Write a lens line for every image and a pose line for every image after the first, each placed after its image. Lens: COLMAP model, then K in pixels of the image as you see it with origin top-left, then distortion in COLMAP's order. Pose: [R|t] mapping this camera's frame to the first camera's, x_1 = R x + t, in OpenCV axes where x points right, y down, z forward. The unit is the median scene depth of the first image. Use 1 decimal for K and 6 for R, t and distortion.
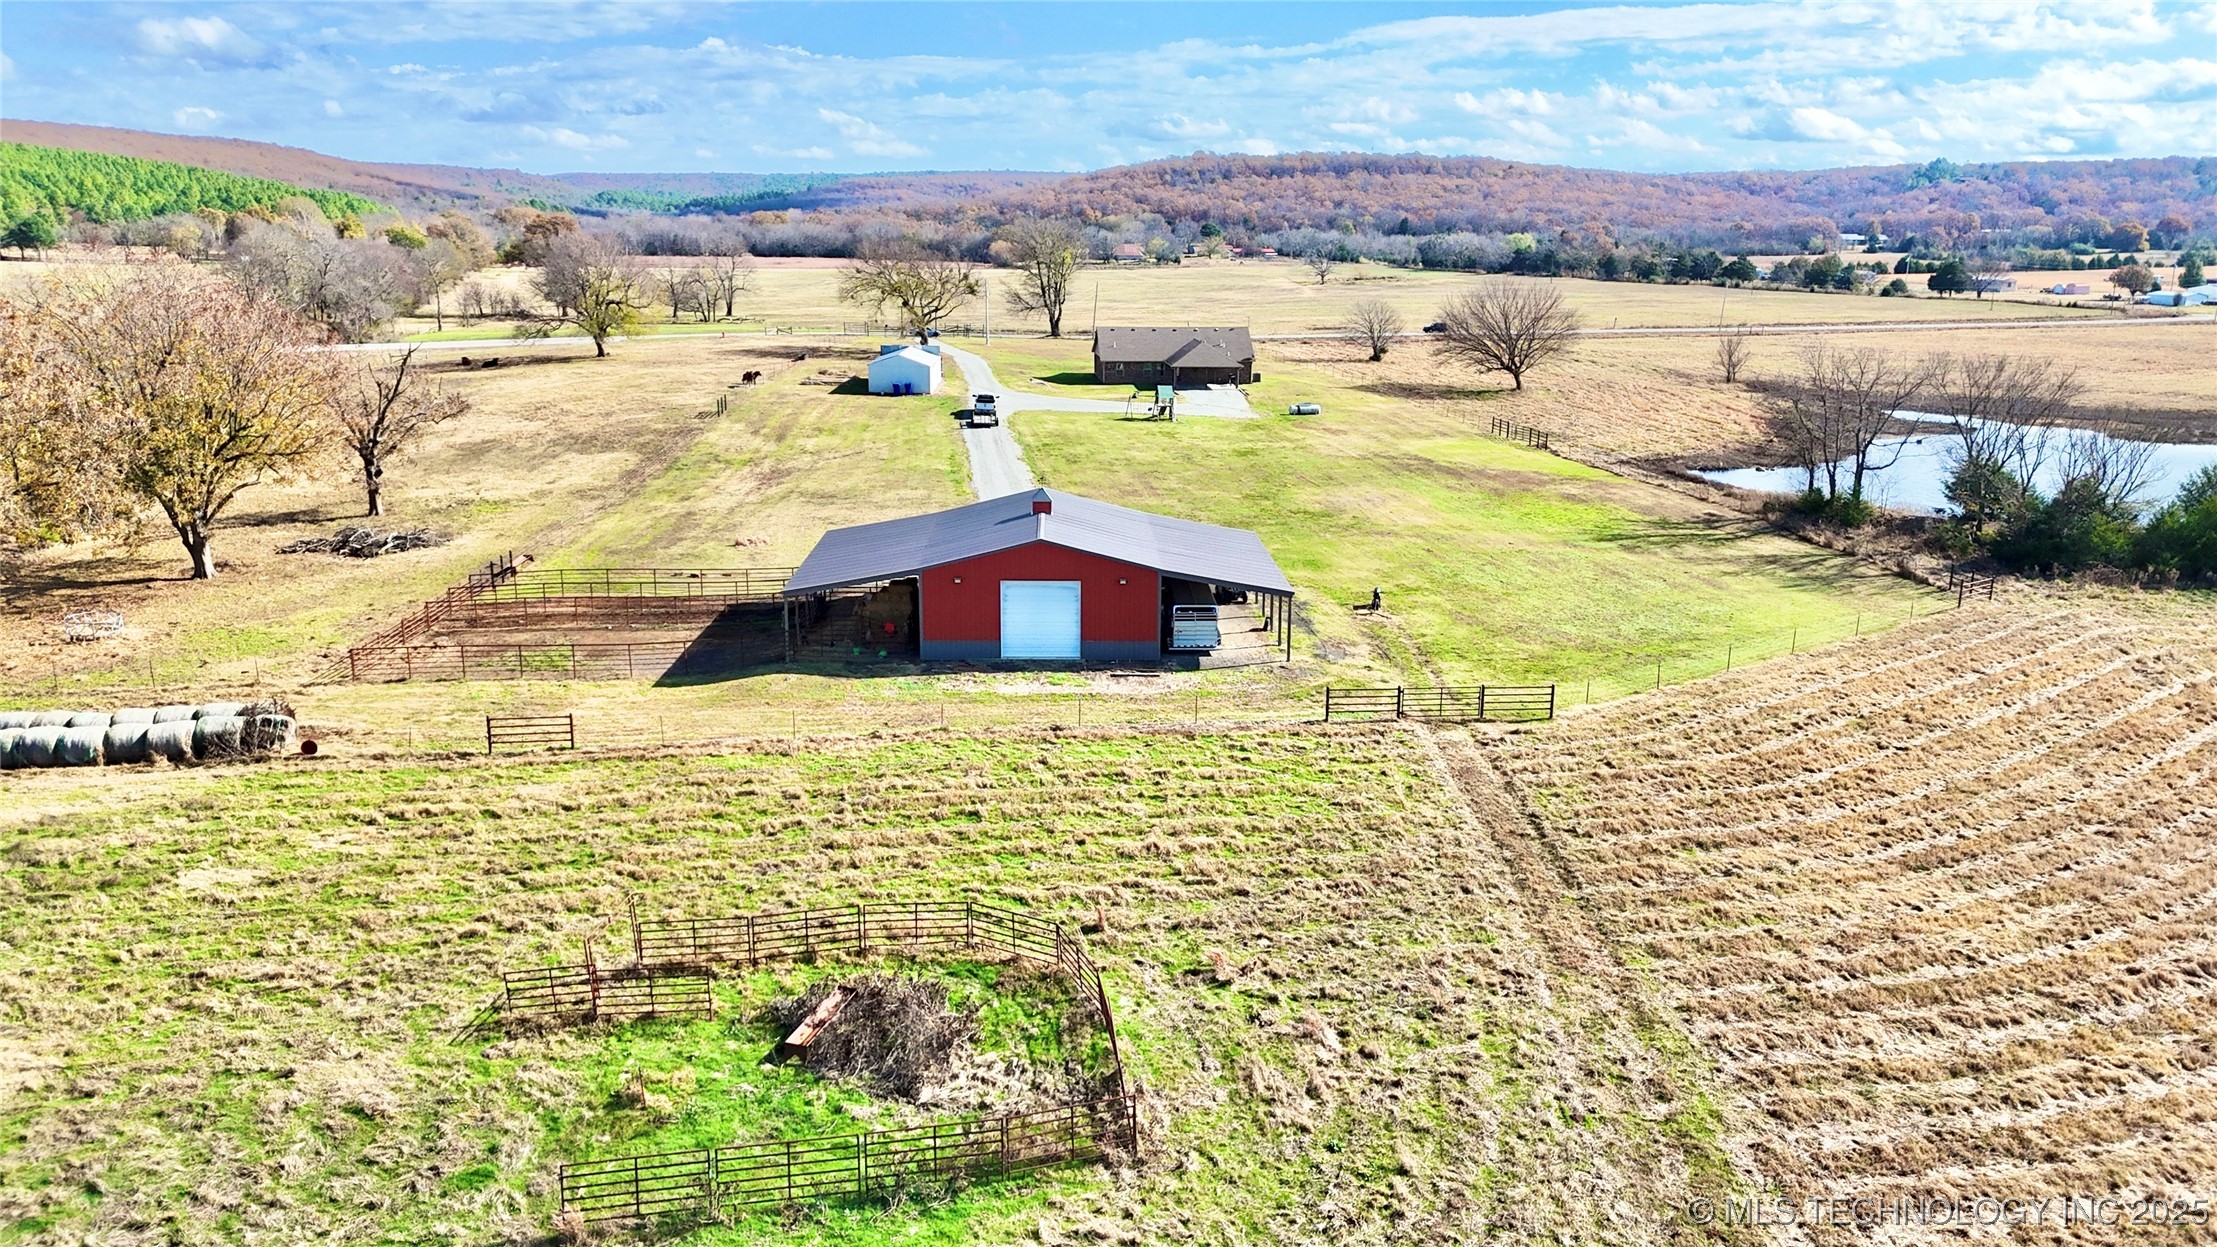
lens RADIAL K [[1635.7, 0, 1111.2], [0, 1635.7, 637.9], [0, 0, 1]] dist [0.078555, -0.077777]
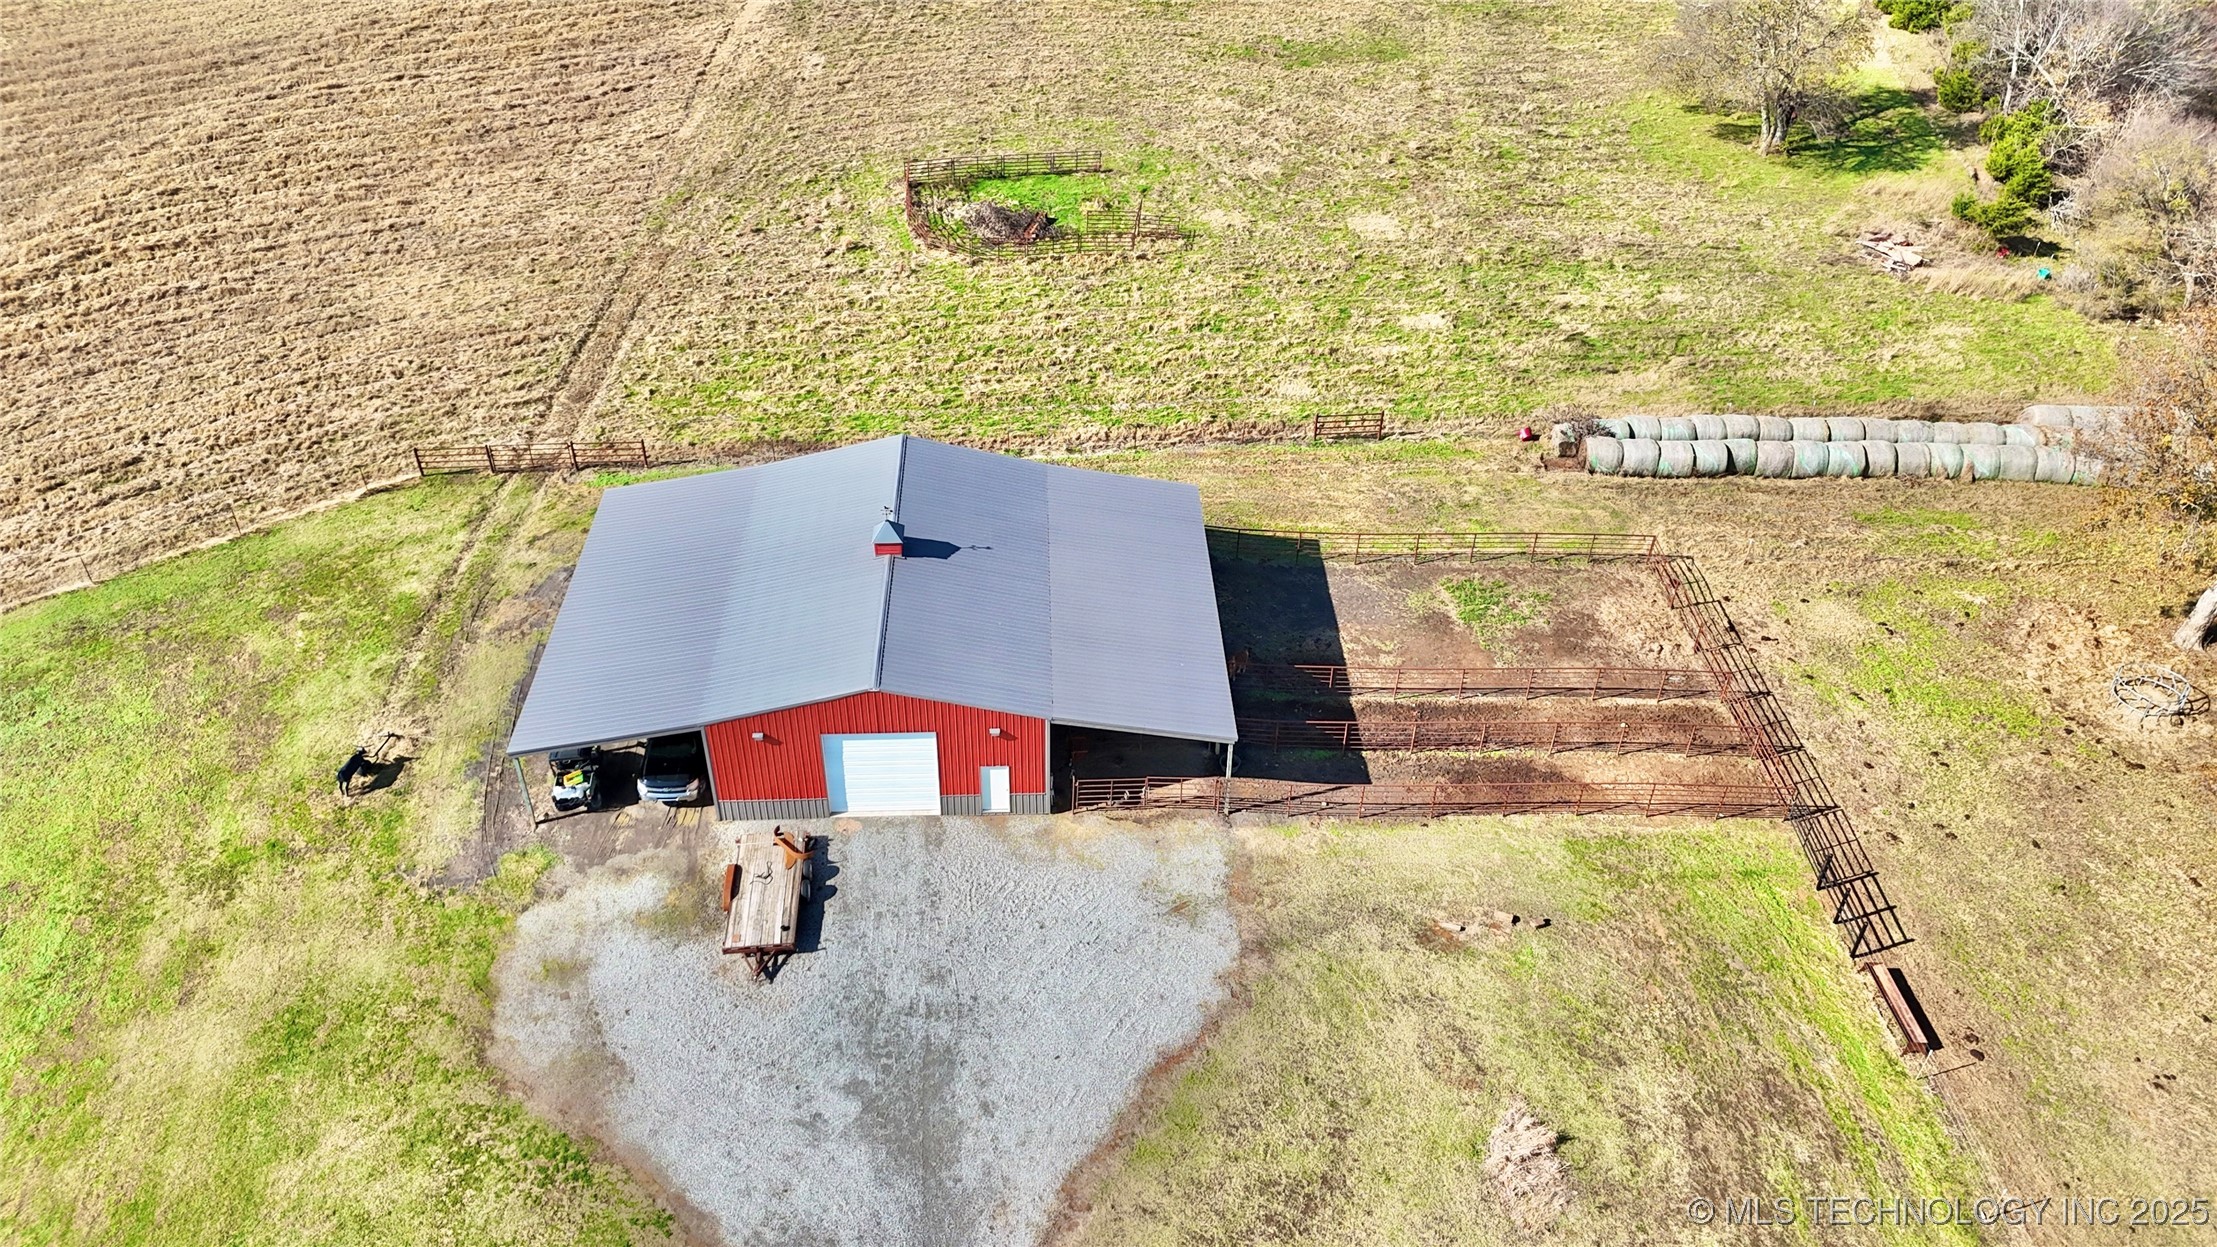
lens RADIAL K [[1635.7, 0, 1111.2], [0, 1635.7, 637.9], [0, 0, 1]] dist [0.078555, -0.077777]
pose [[-0.999933, -0.011588, 0.000723, -0.070592], [-0.006447, 0.605984, 0.795451, -0.300510], [-0.009656, 0.795392, -0.606018, 0.709290]]
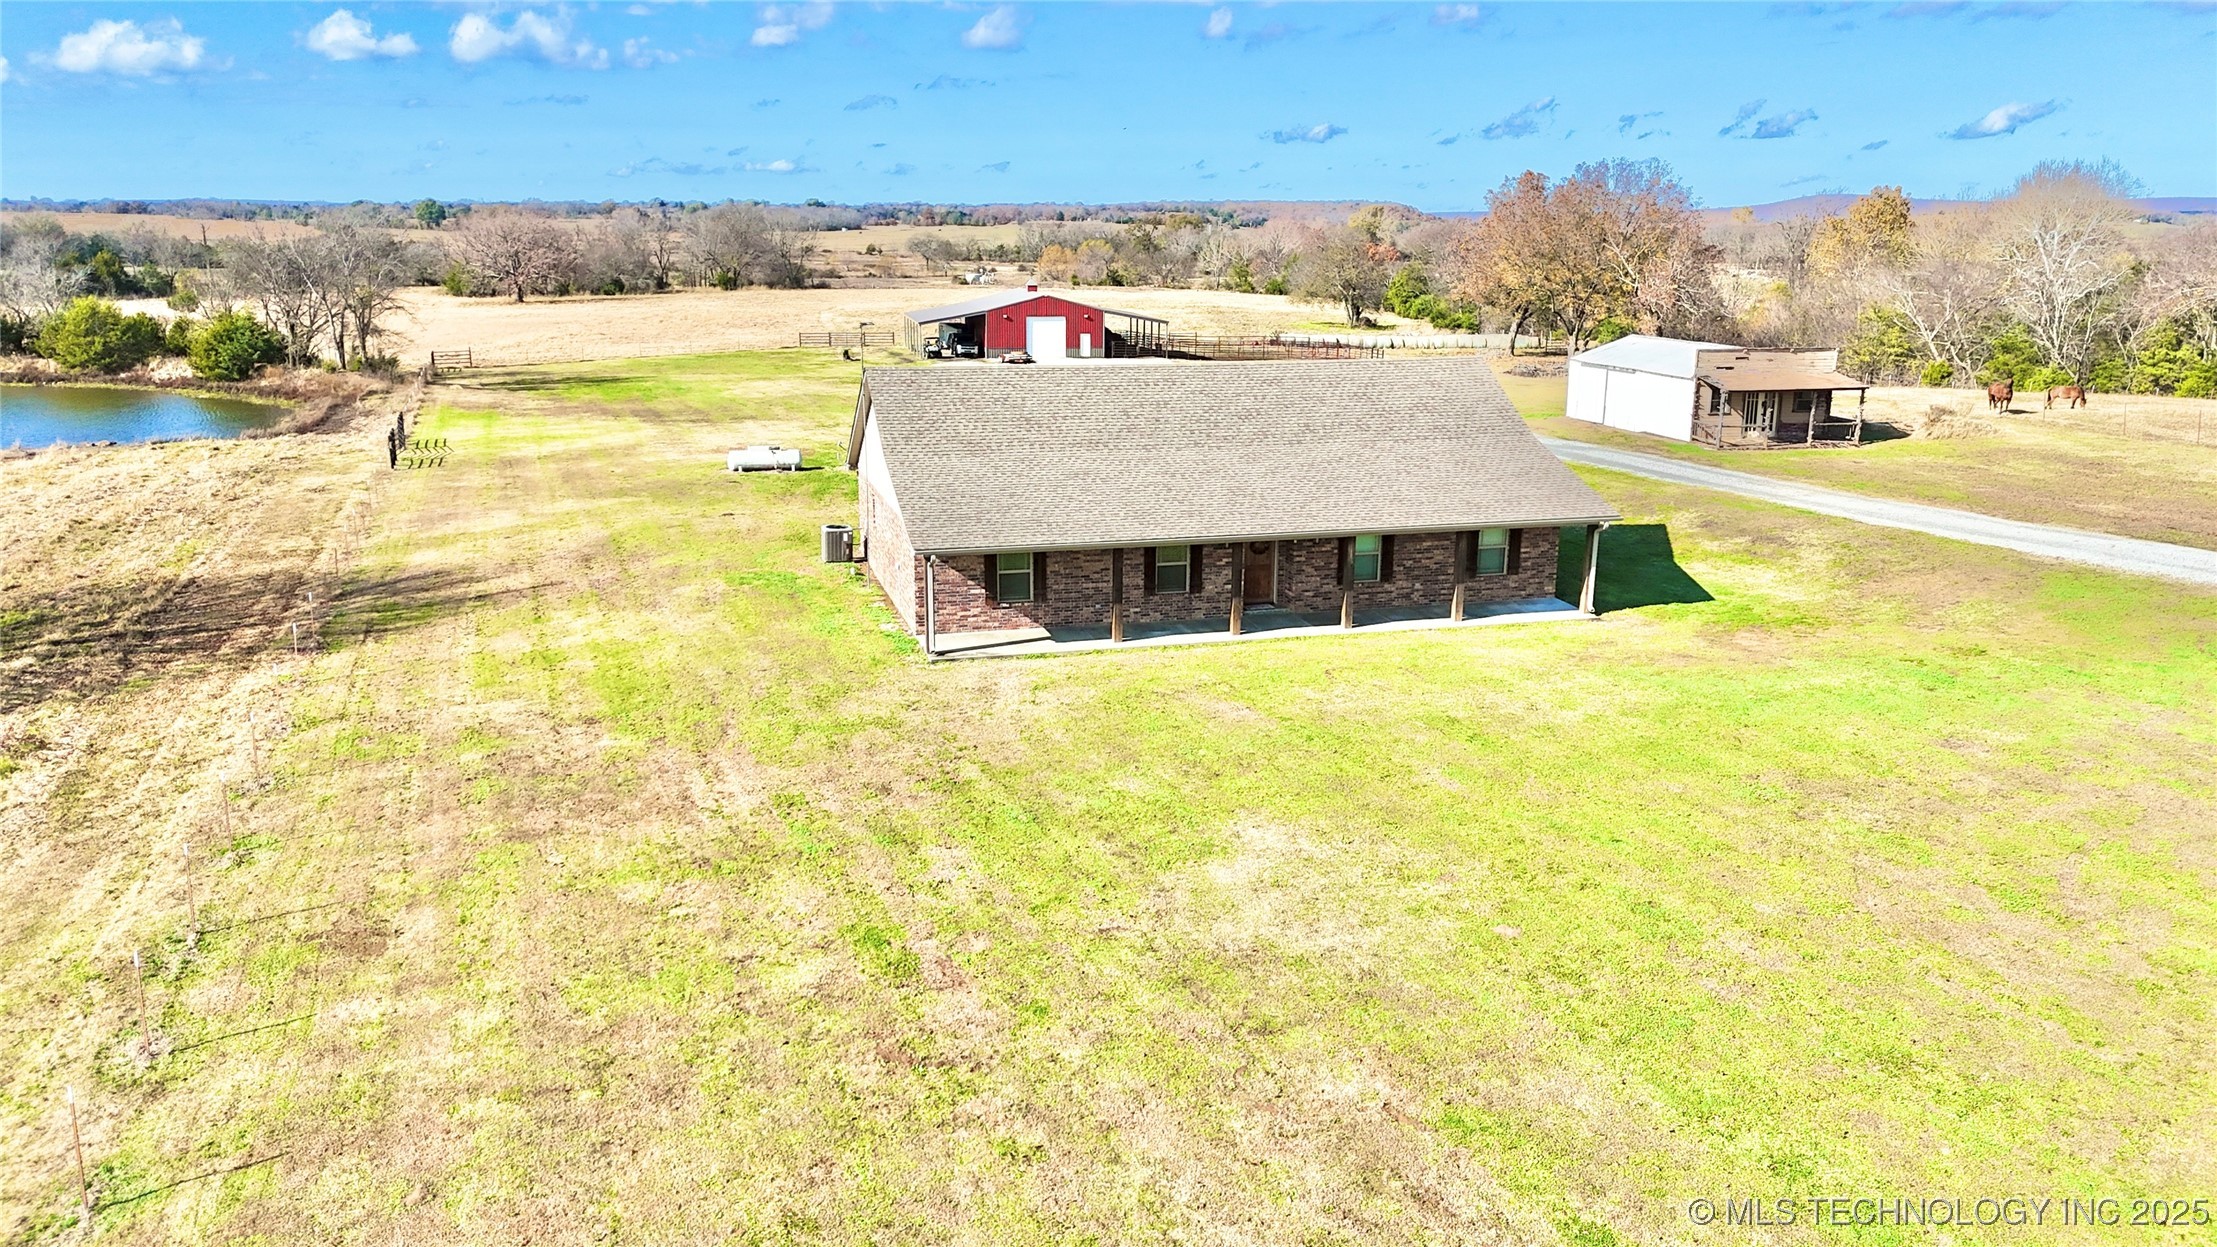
lens RADIAL K [[1625.7, 0, 1113.0], [0, 1625.7, 651.0], [0, 0, 1]] dist [0.118488, -0.160495]
pose [[-0.986732, 0.040802, -0.157146, 0.085922], [-0.042366, 0.869664, 0.491822, -0.320767], [0.156732, 0.491954, -0.856397, 1.395001]]
